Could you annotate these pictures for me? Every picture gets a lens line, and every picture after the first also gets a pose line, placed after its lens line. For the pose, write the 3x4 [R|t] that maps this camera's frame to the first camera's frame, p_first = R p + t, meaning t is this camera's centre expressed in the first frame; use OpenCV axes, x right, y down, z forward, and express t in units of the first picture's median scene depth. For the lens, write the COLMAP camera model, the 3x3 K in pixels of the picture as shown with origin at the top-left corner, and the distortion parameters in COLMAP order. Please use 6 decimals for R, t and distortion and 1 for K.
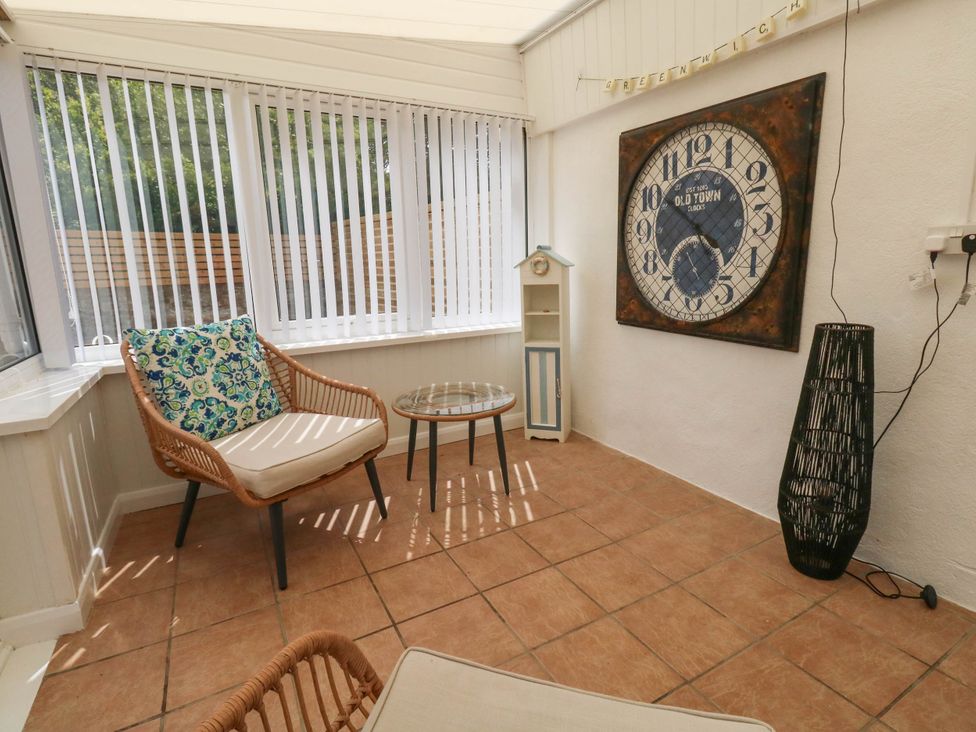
lens RADIAL K [[505.3, 0, 493.0], [0, 505.3, 365.6], [0, 0, 1]] dist [0.001914, -0.002390]
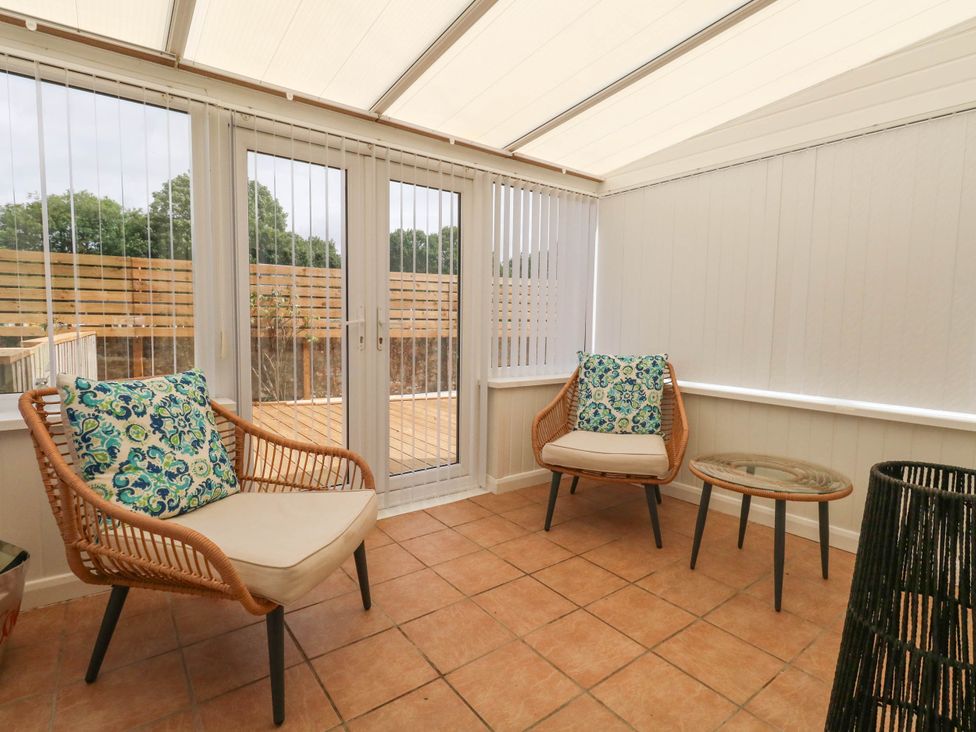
lens RADIAL K [[505.3, 0, 494.2], [0, 505.3, 359.0], [0, 0, 1]] dist [0.001914, -0.002390]
pose [[0.135758, 0.098893, -0.985794, 0.818981], [-0.218154, 0.973569, 0.067623, -0.092250], [0.966426, 0.205874, 0.153743, 0.448605]]
